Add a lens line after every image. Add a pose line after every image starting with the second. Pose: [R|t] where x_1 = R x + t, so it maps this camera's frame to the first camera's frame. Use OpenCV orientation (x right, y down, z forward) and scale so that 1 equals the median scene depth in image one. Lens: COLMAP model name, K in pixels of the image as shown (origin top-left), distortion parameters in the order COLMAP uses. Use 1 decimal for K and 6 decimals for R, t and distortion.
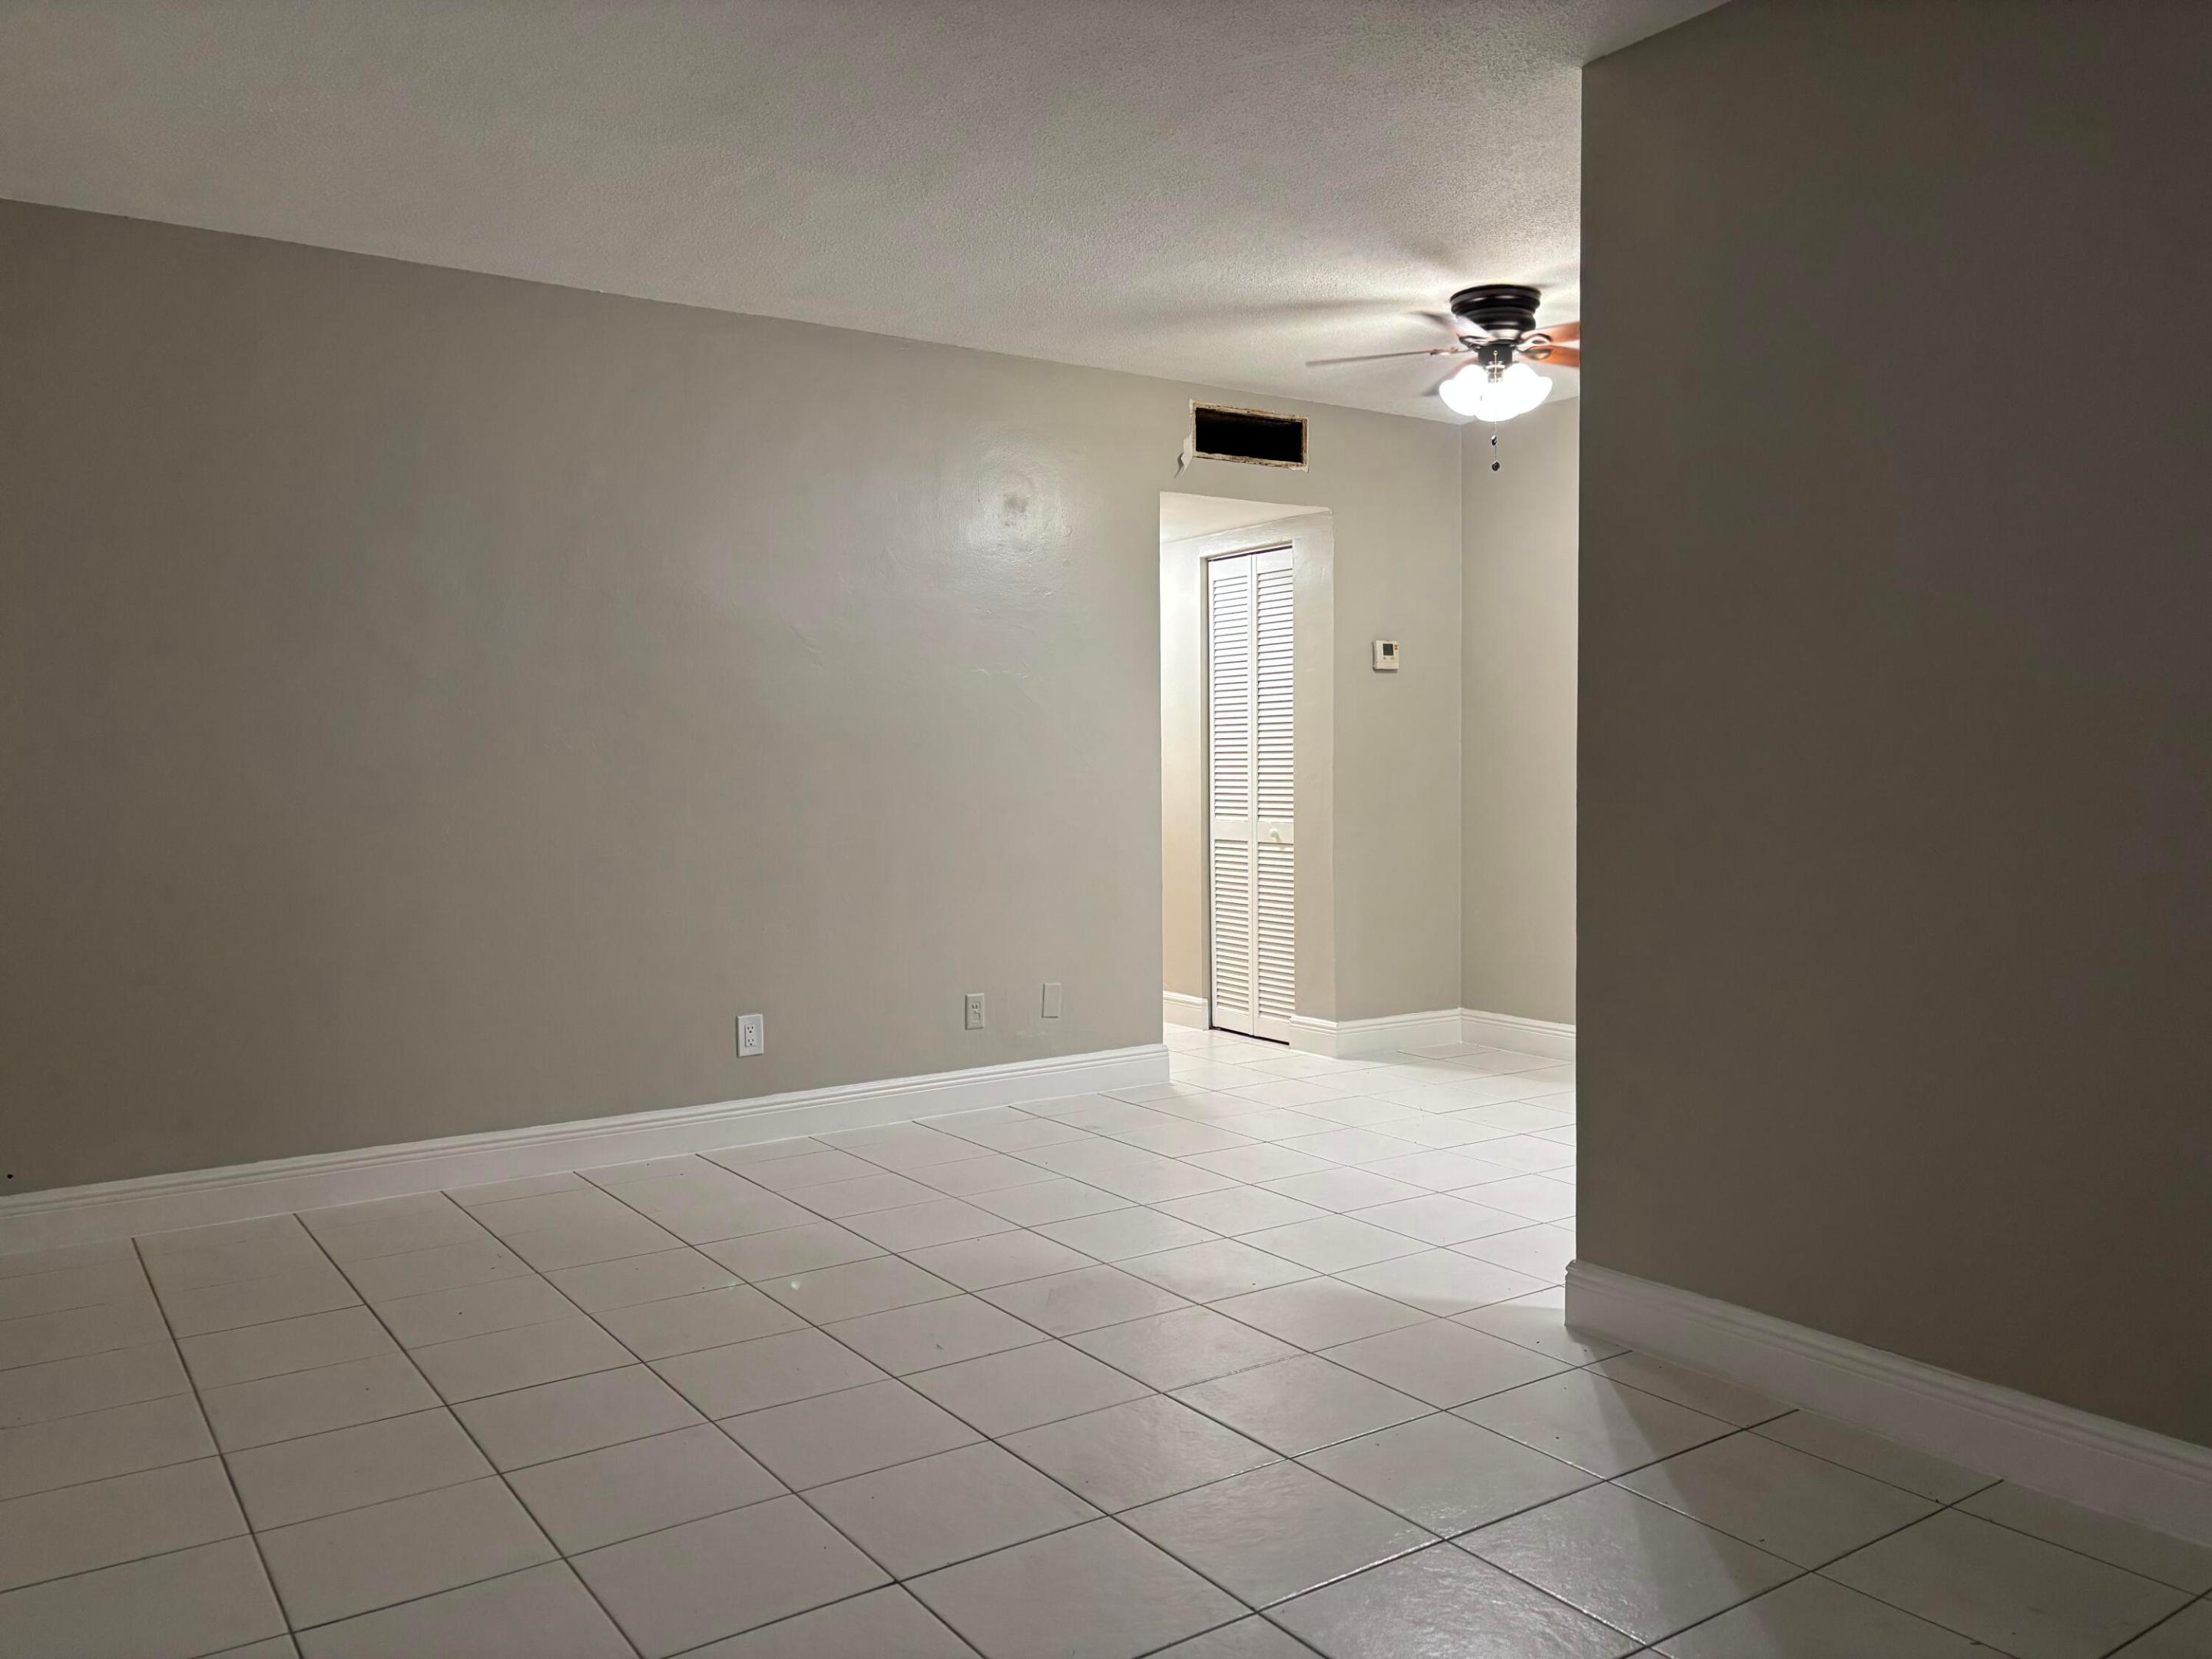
lens RADIAL K [[1661.9, 0, 1154.9], [0, 1661.9, 845.8], [0, 0, 1]] dist [0.018991, -0.034657]
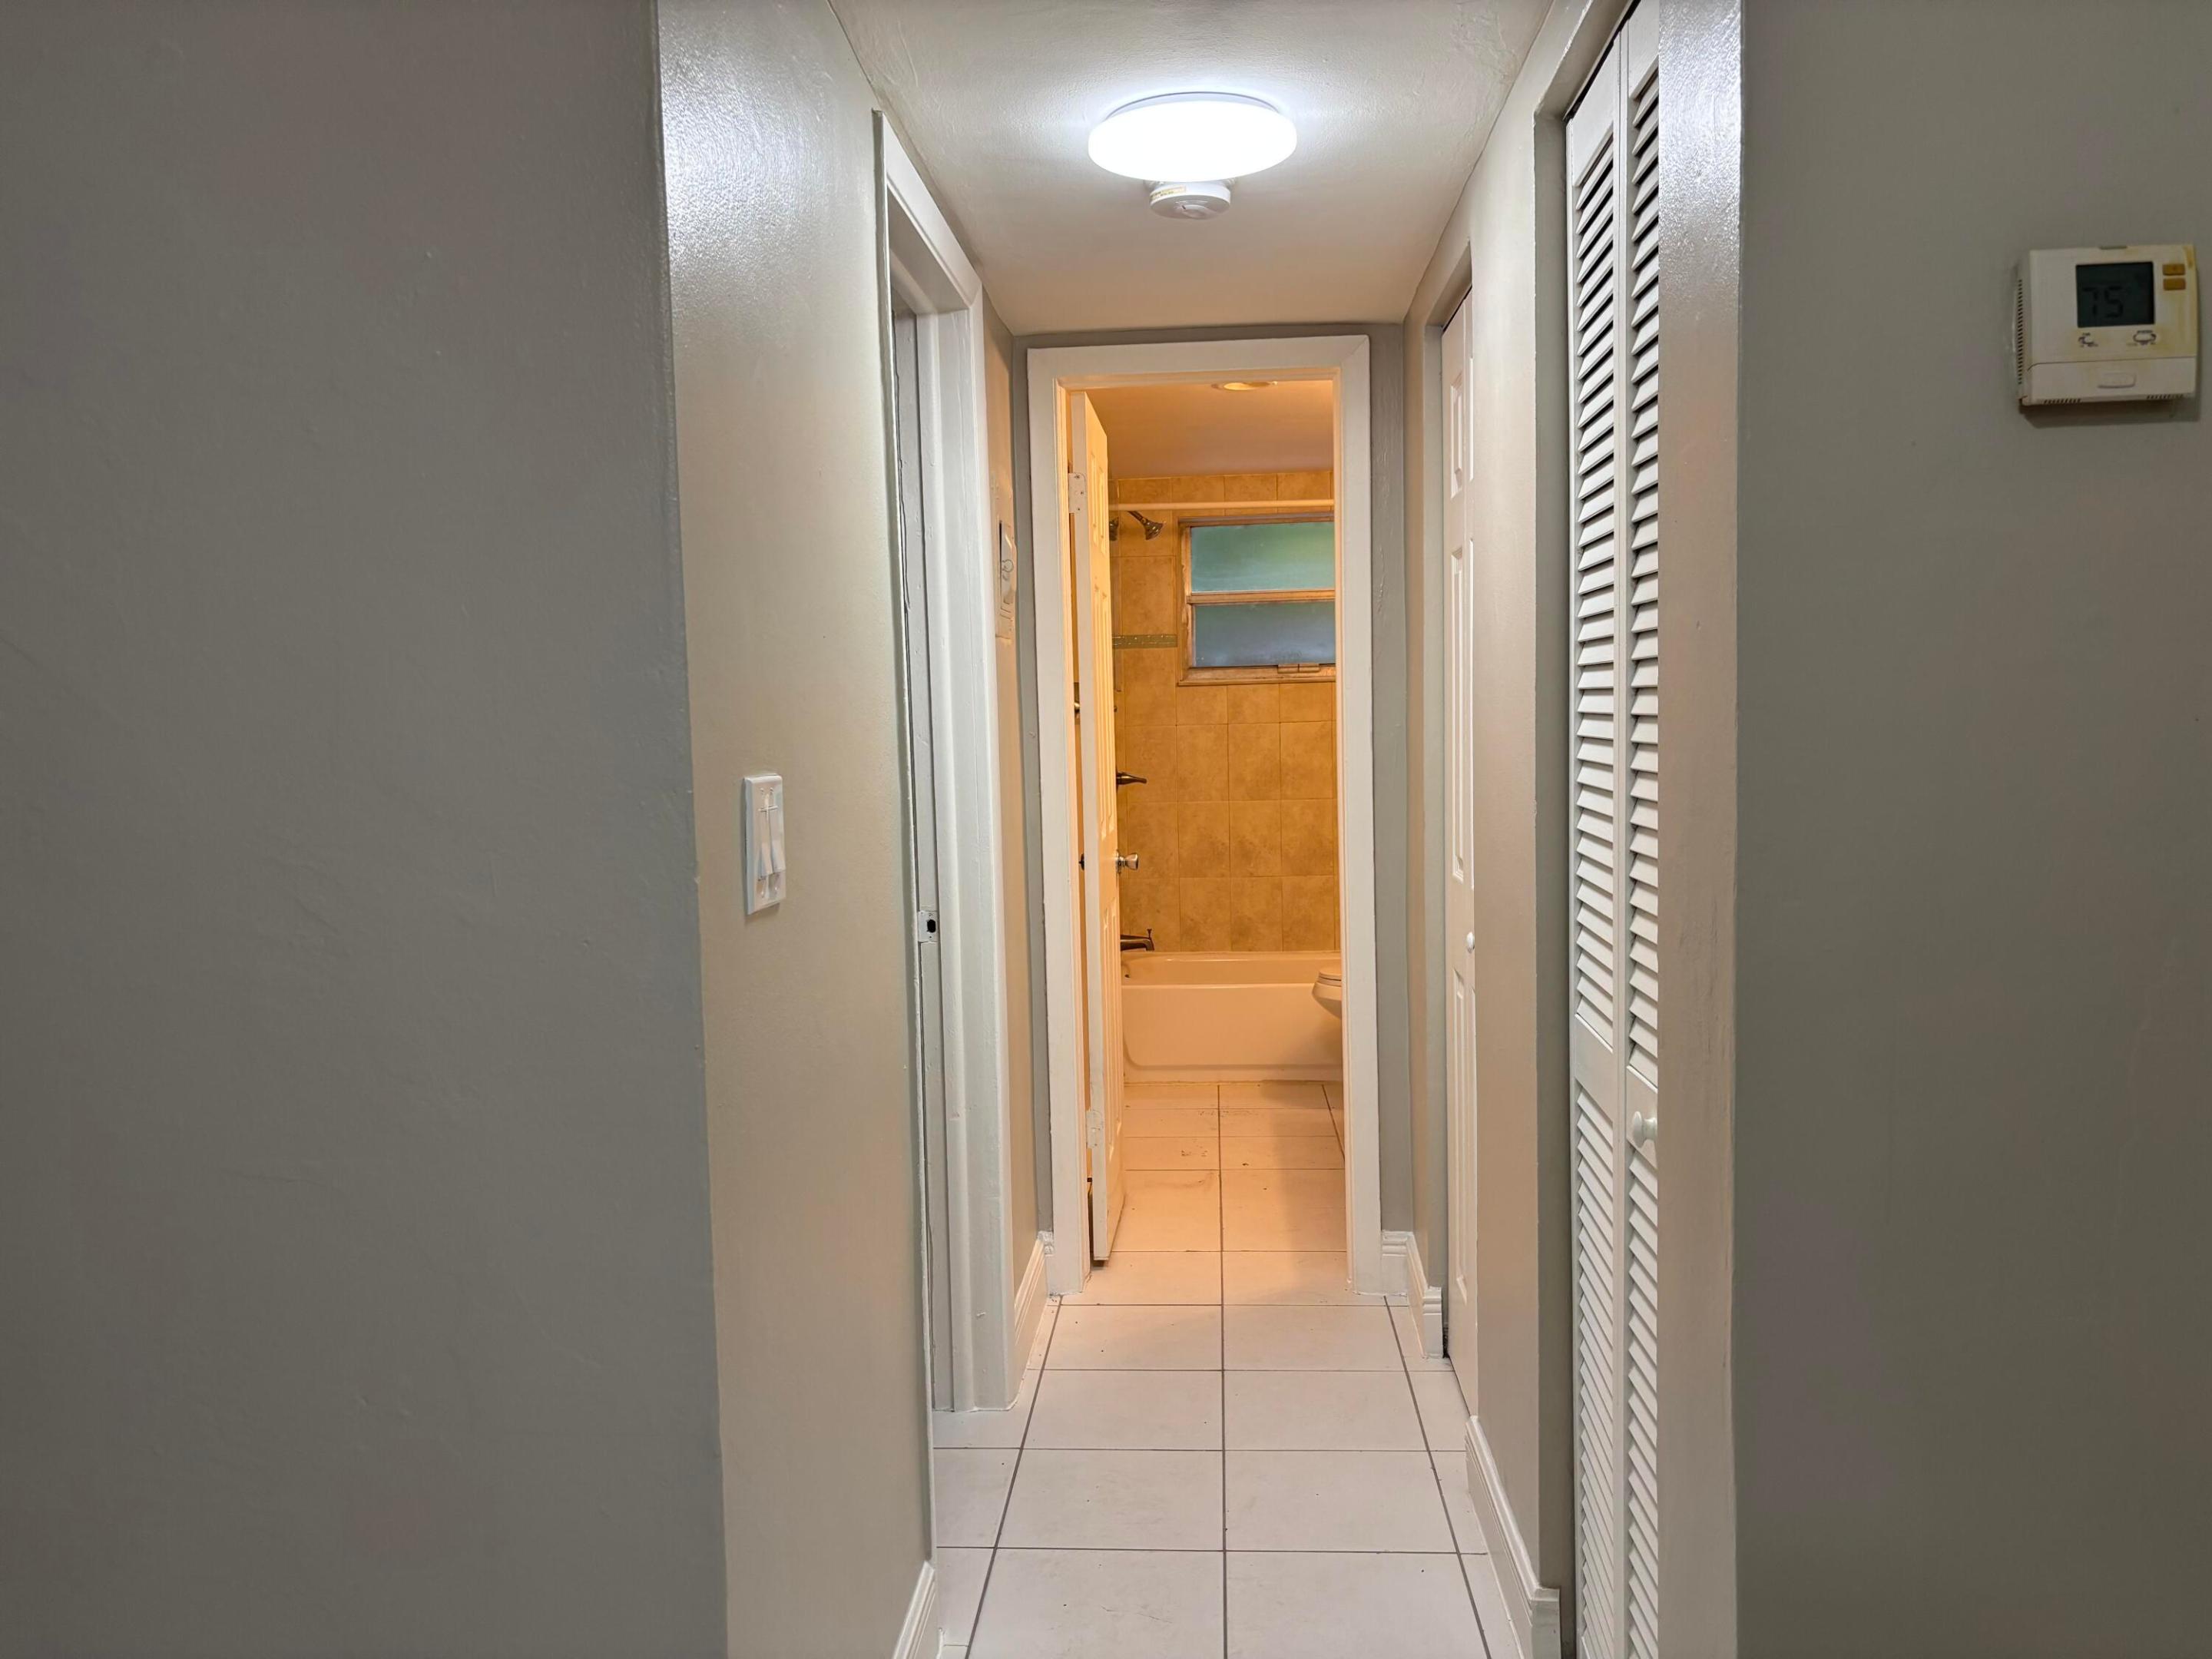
lens RADIAL K [[1661.9, 0, 1056.3], [0, 1661.9, 823.9], [0, 0, 1]] dist [0.018991, -0.034657]
pose [[0.759903, 0.028585, -0.649407, 0.190439], [-0.013203, 0.999505, 0.028547, -0.068773], [0.649902, -0.013119, 0.759905, 0.859350]]
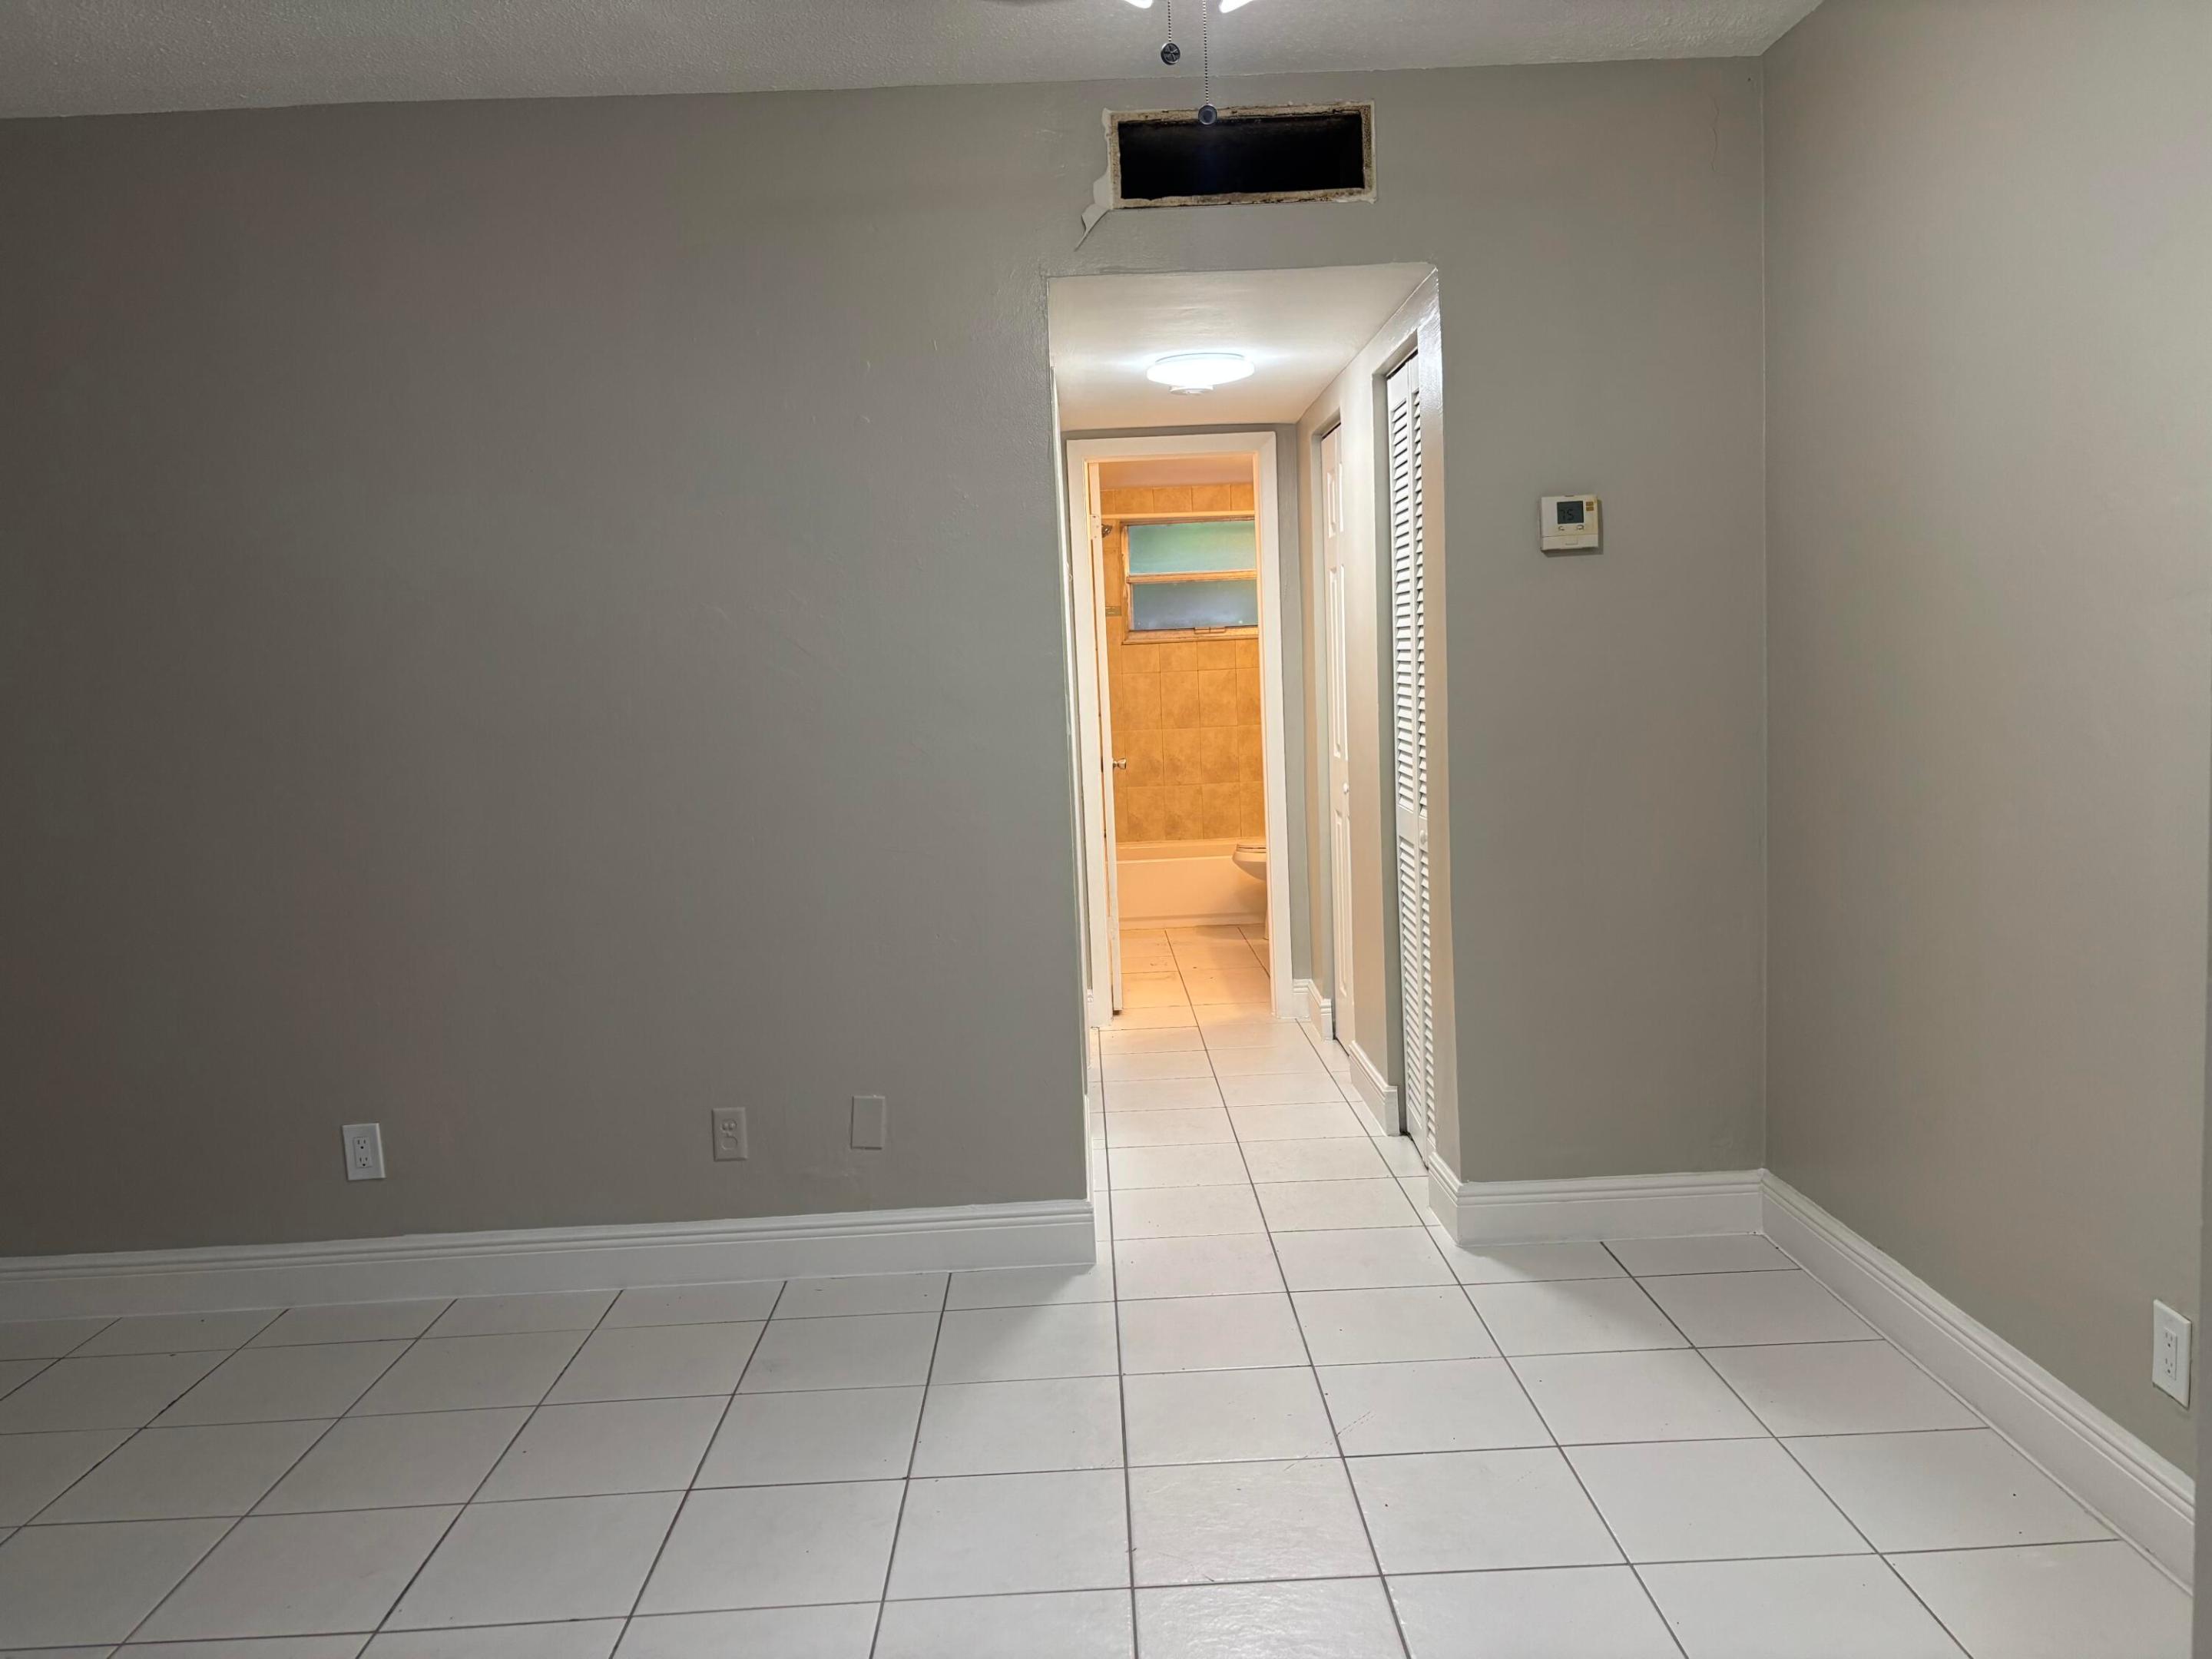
lens RADIAL K [[1661.9, 0, 1098.8], [0, 1661.9, 843.3], [0, 0, 1]] dist [0.018991, -0.034657]
pose [[0.826820, 0.030415, -0.561643, 0.352899], [0.009519, 0.997637, 0.068039, -0.054363], [0.562386, -0.061602, 0.824577, 0.509604]]
